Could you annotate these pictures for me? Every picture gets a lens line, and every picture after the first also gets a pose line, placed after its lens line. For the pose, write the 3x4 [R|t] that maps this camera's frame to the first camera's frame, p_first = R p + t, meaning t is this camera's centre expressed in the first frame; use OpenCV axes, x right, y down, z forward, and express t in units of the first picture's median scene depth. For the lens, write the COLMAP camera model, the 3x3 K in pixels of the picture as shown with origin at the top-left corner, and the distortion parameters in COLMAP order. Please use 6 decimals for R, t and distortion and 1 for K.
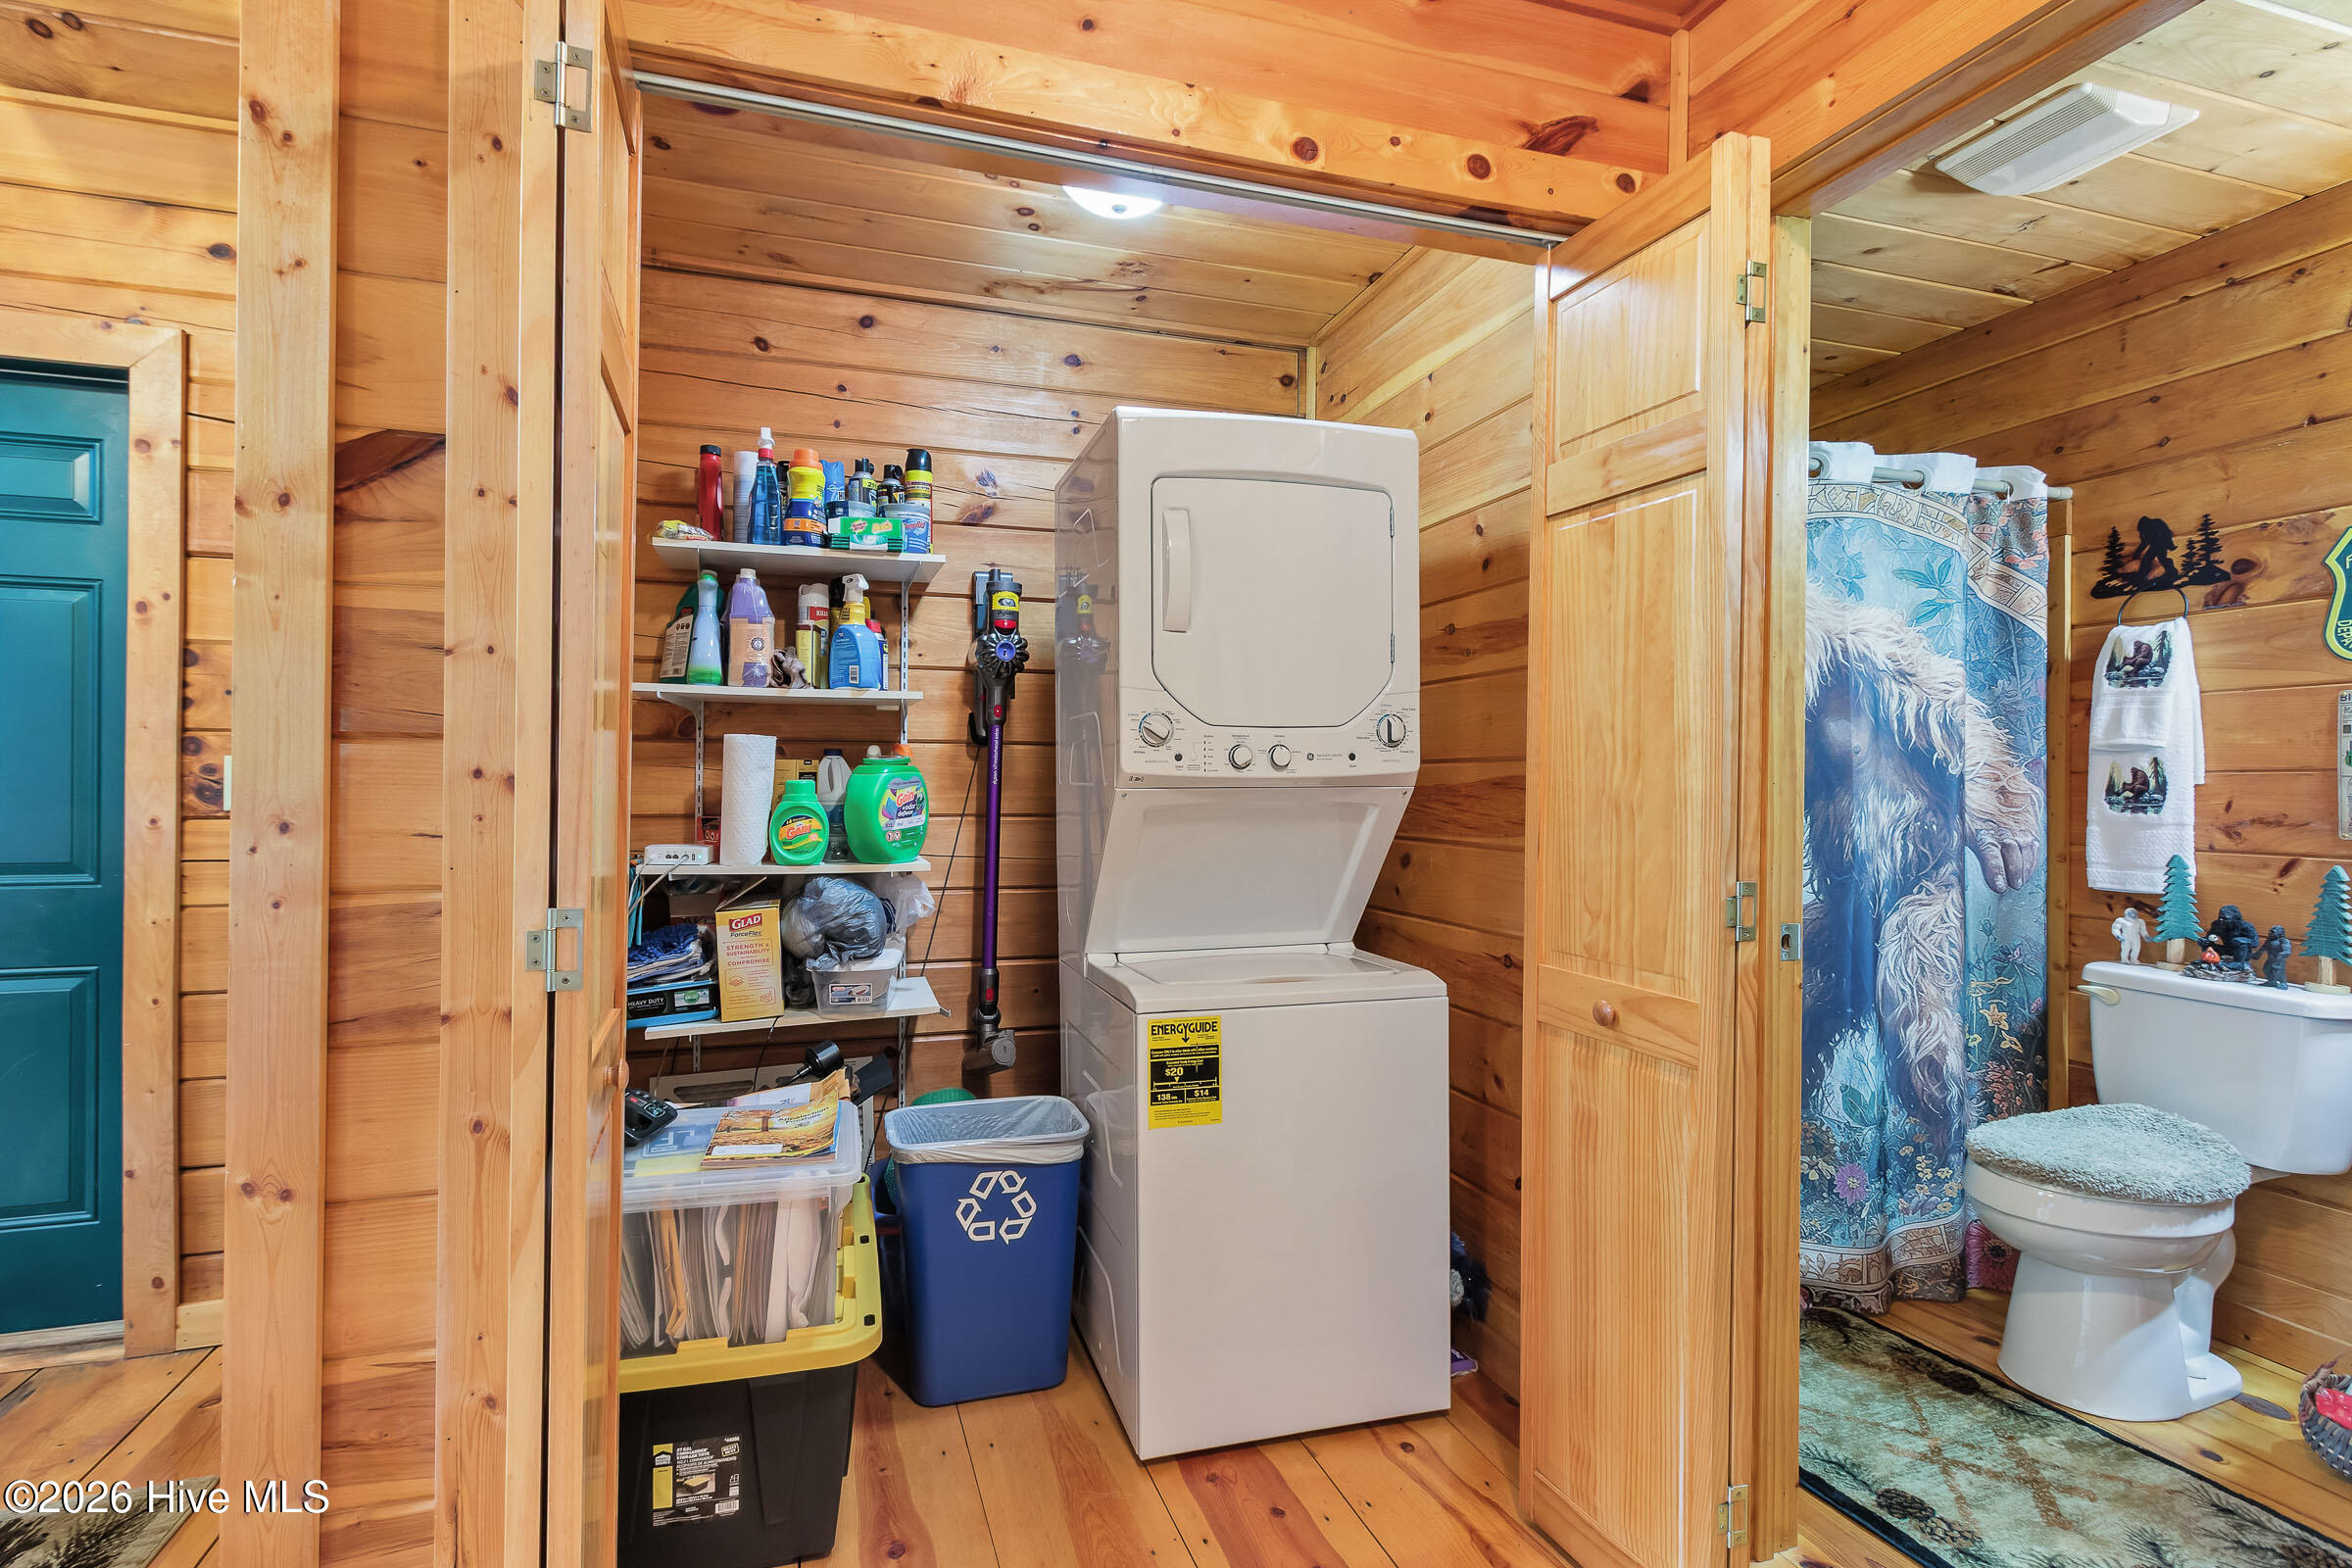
lens RADIAL K [[1125.9, 0, 1179.8], [0, 1125.9, 781.0], [0, 0, 1]] dist [0.008145, -0.002685]
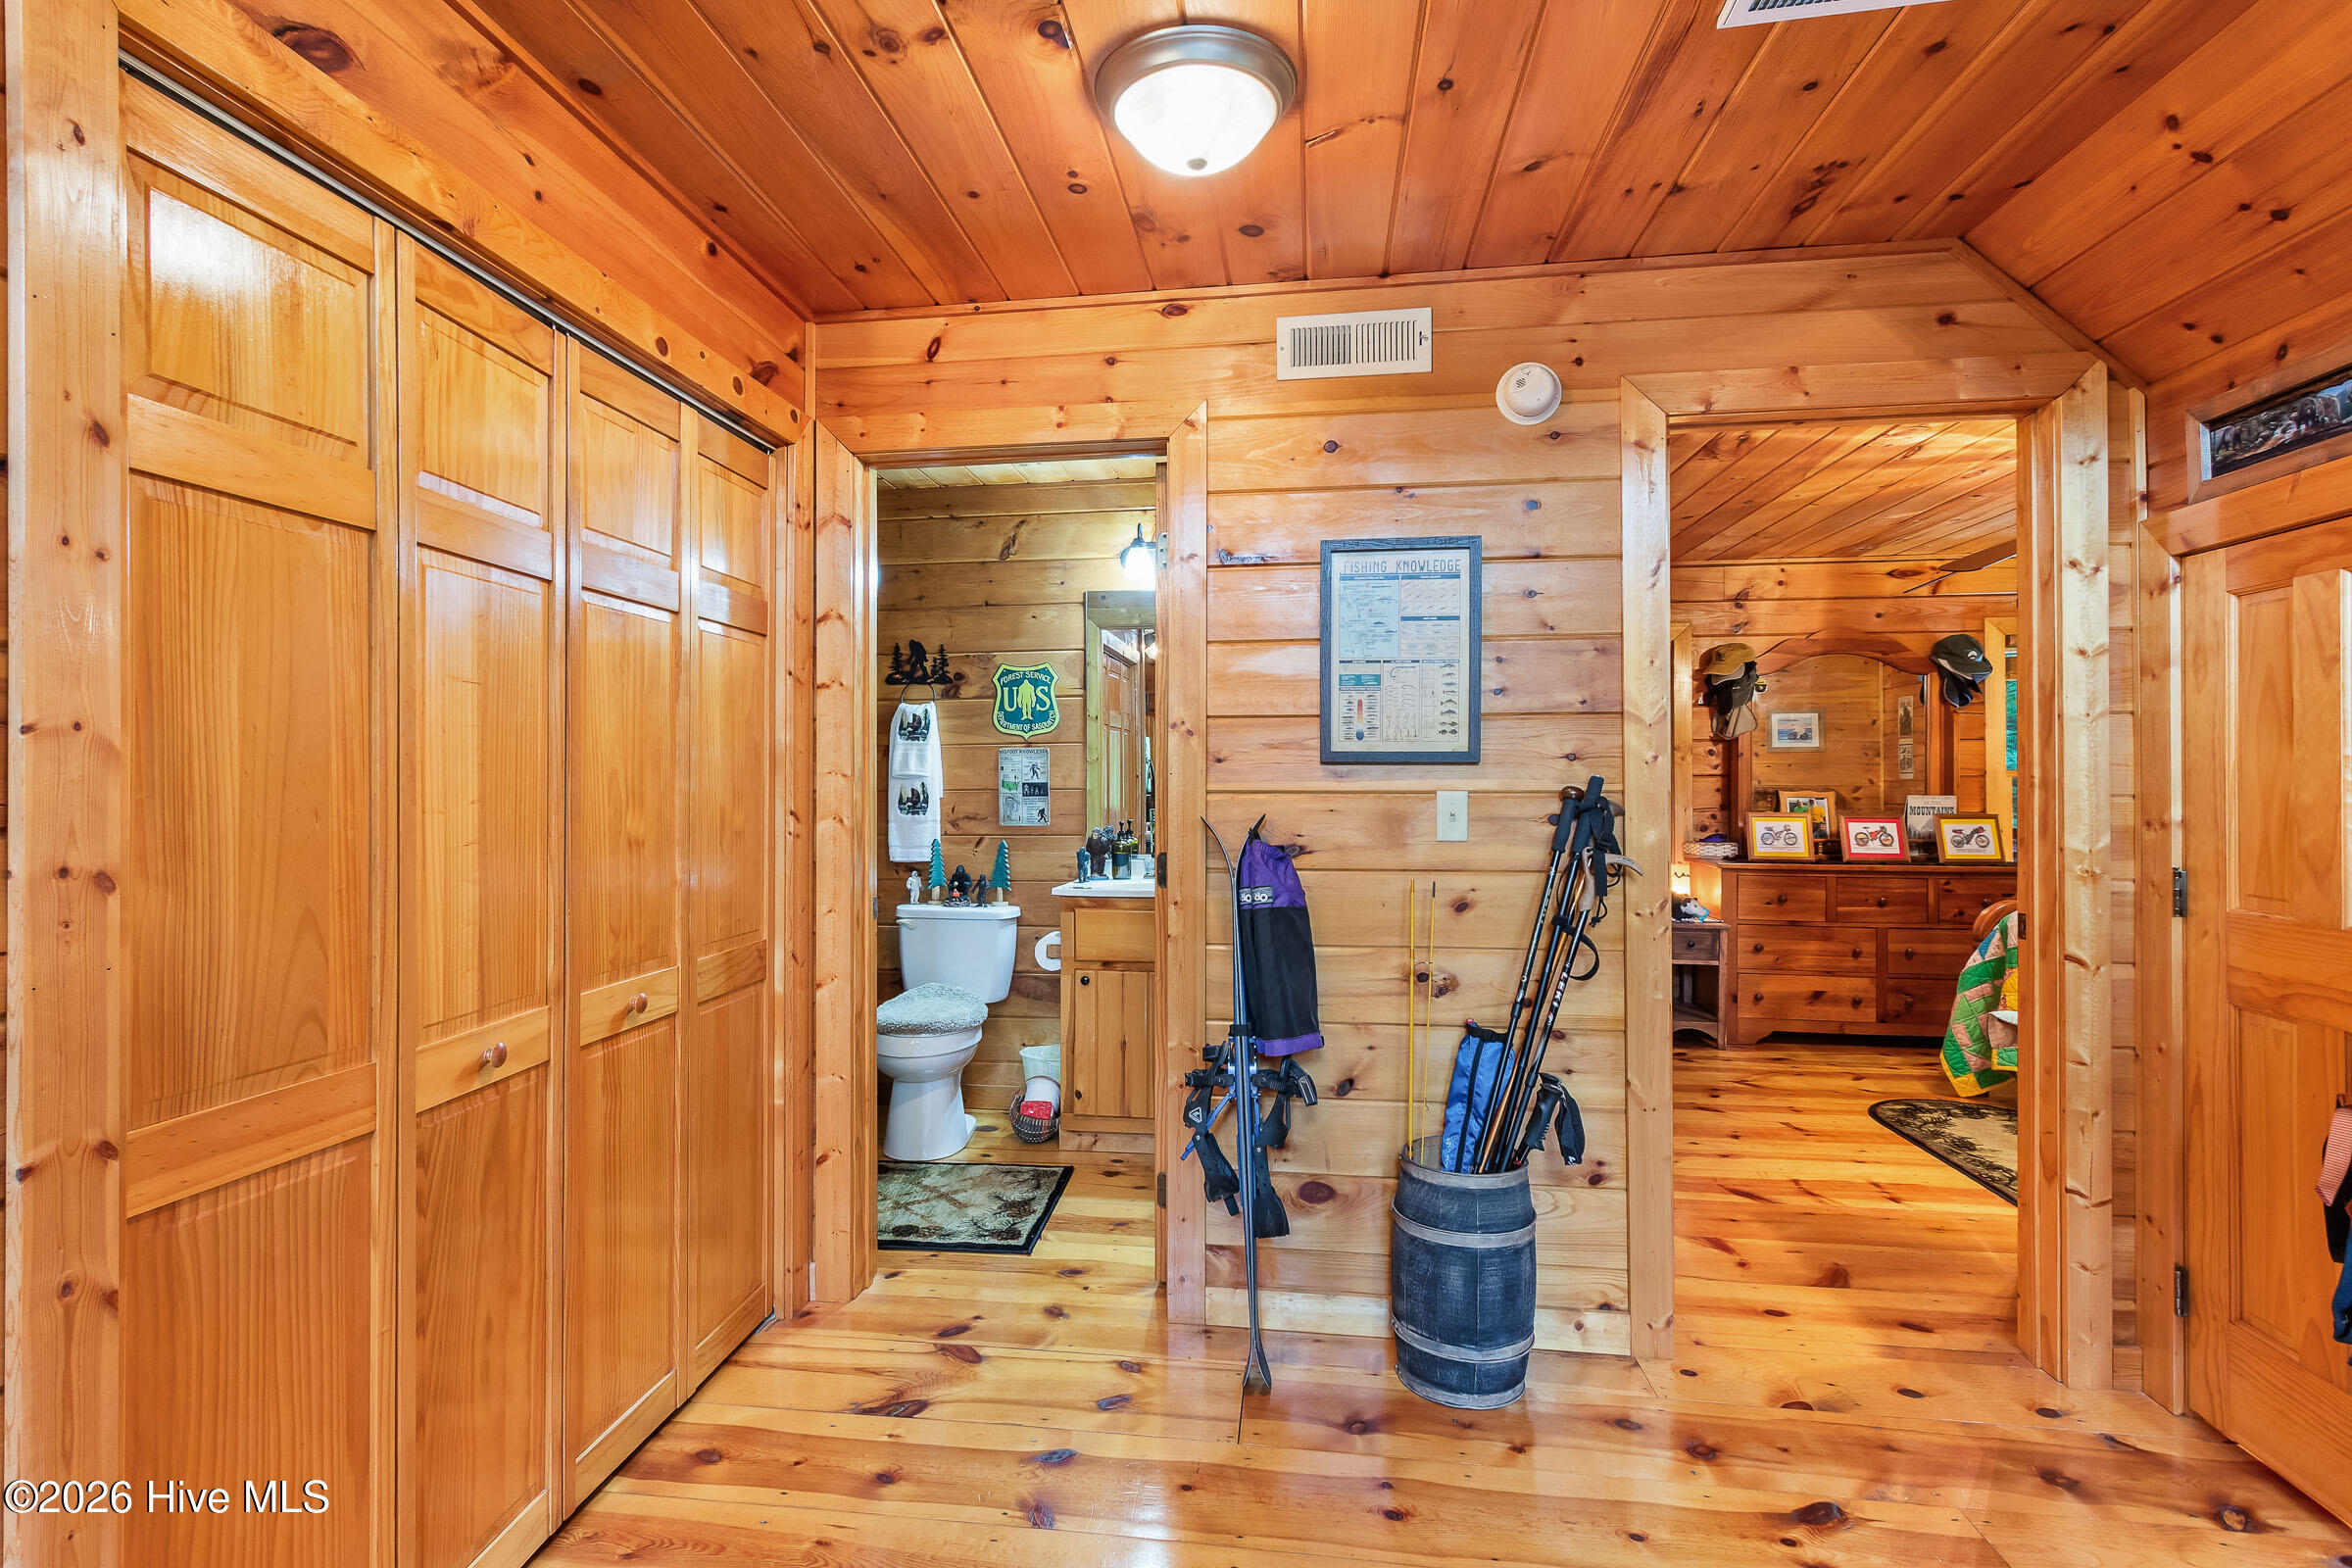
lens RADIAL K [[1125.9, 0, 1137.6], [0, 1125.9, 769.8], [0, 0, 1]] dist [0.008145, -0.002685]
pose [[0.442000, -0.004468, 0.897004, -0.529671], [0.005533, 0.999982, 0.002255, -0.041671], [-0.896998, 0.003967, 0.442017, -0.050264]]
